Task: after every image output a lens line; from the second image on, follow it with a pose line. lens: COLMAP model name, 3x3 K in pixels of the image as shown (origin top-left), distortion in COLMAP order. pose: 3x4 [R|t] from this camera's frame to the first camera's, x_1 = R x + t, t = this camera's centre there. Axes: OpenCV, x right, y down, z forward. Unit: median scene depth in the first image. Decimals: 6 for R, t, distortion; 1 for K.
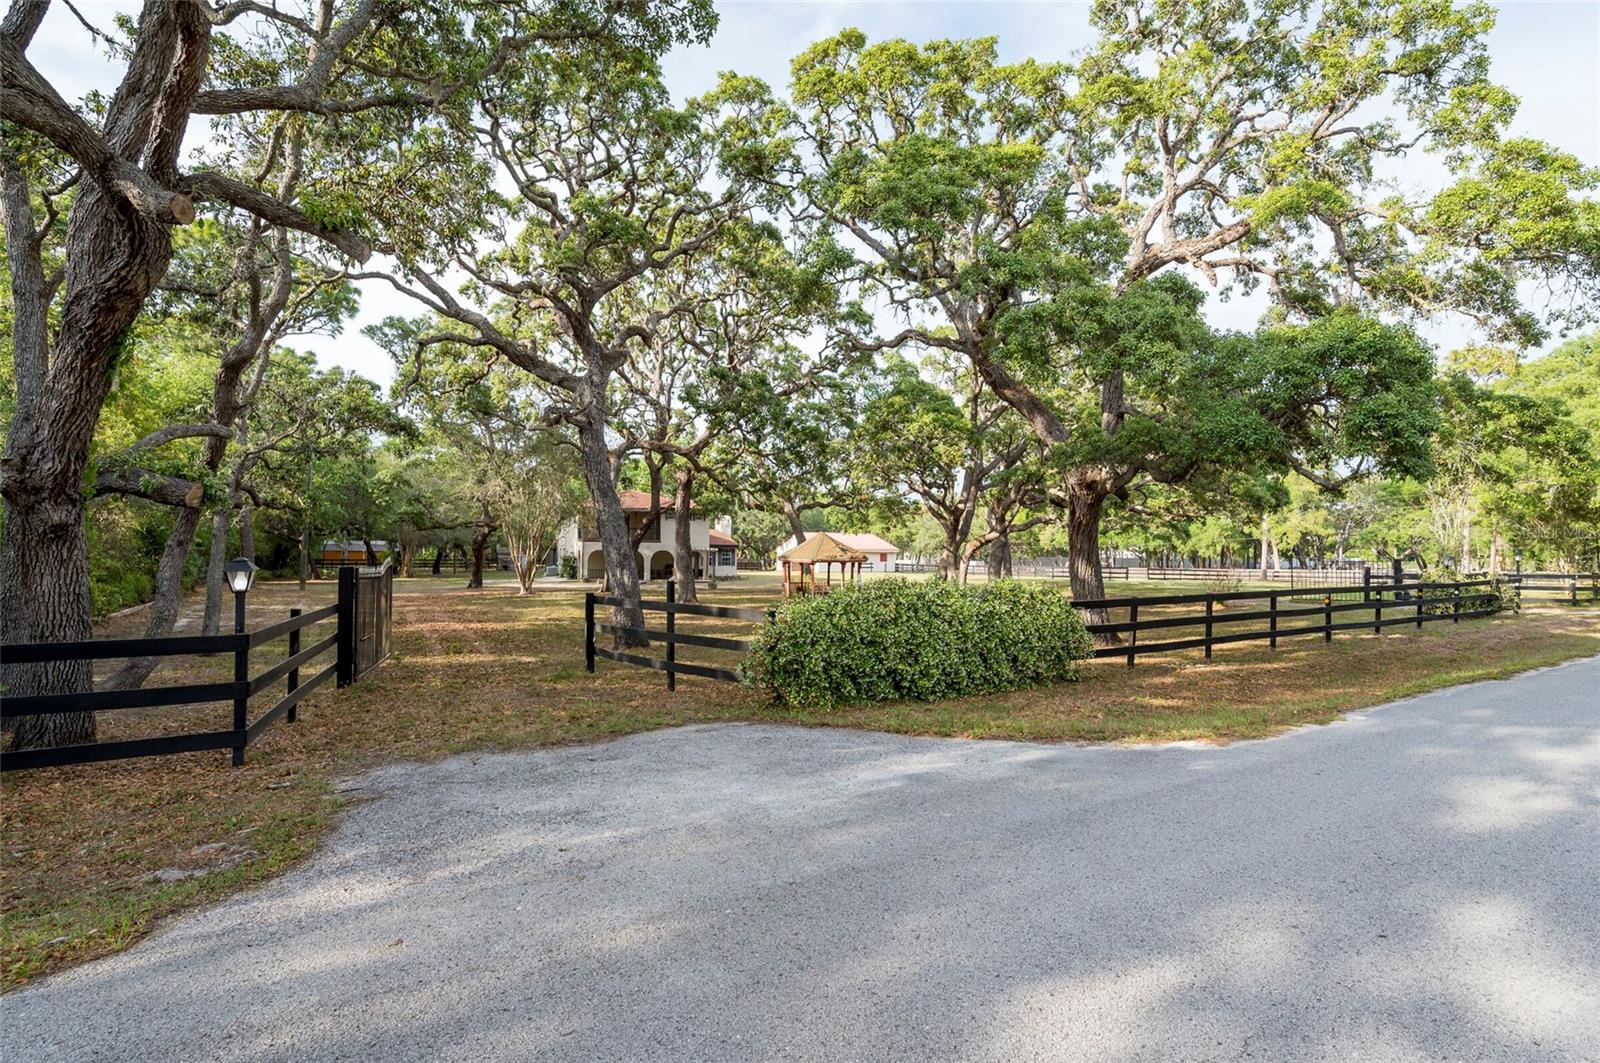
lens RADIAL K [[737.5, 0, 799.3], [0, 737.5, 539.8], [0, 0, 1]] dist [0.001315, 0.000095]
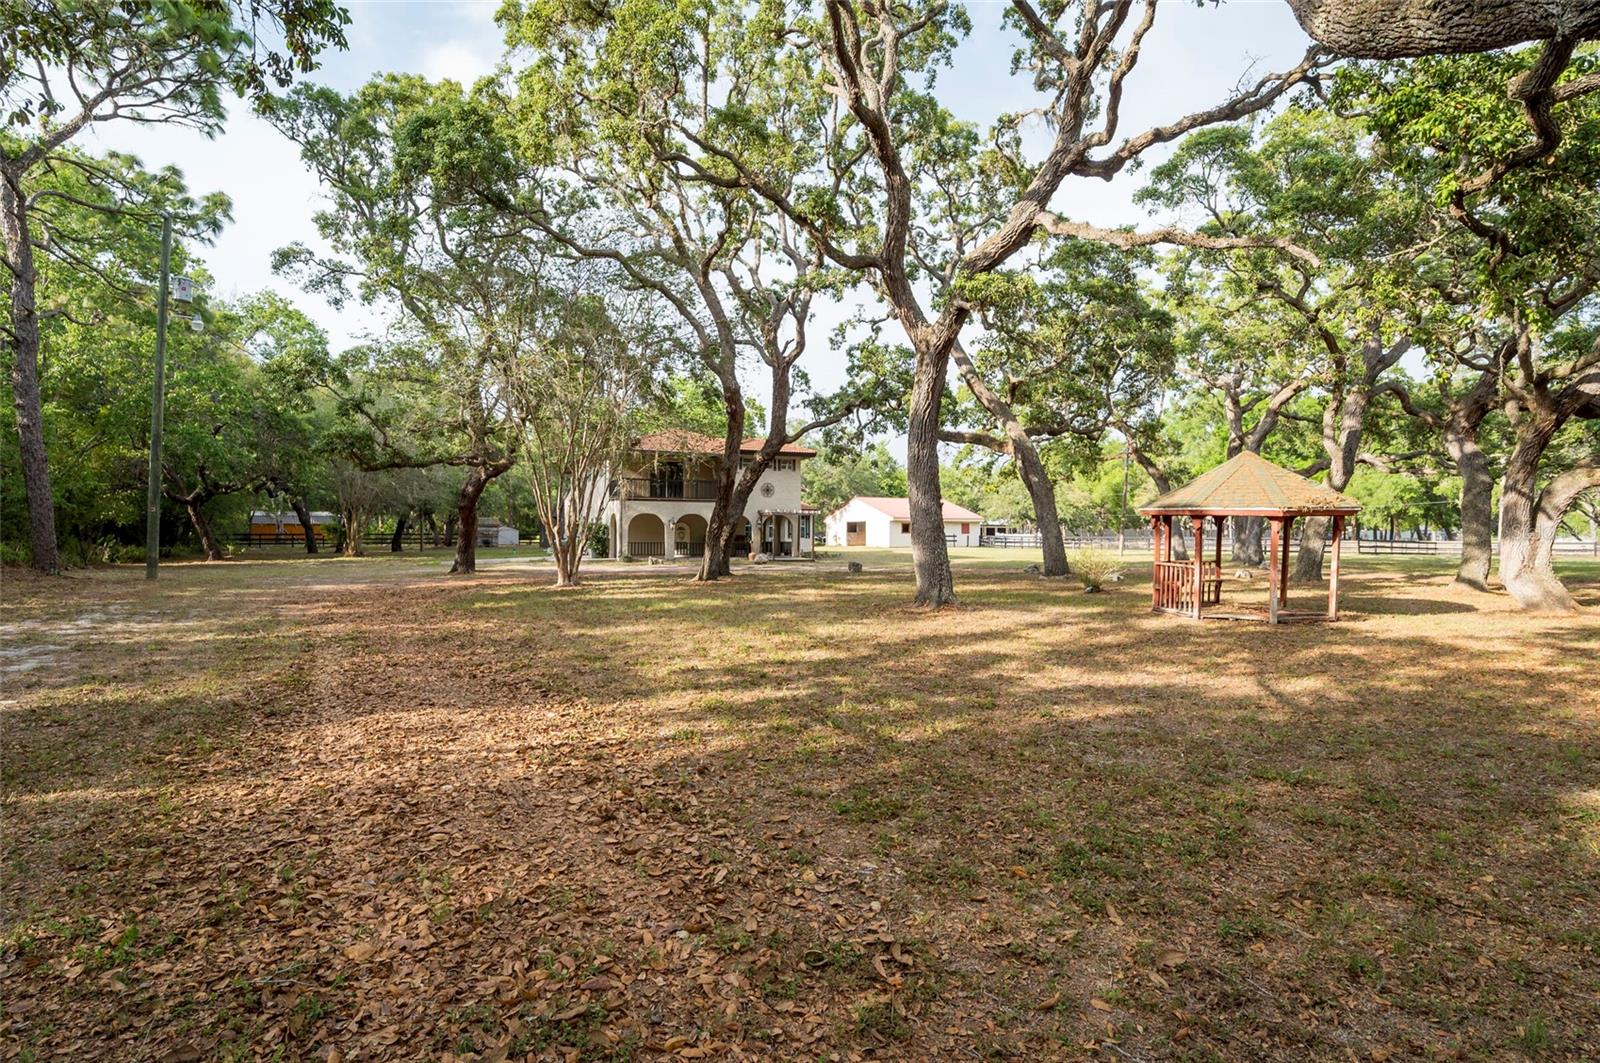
lens RADIAL K [[775.1, 0, 800.6], [0, 775.1, 527.8], [0, 0, 1]] dist [-0.002267, -0.000310]
pose [[0.999701, -0.004471, 0.024025, -0.184519], [0.004089, 0.999865, 0.015924, 0.020422], [-0.024093, -0.015821, 0.999585, 0.374958]]
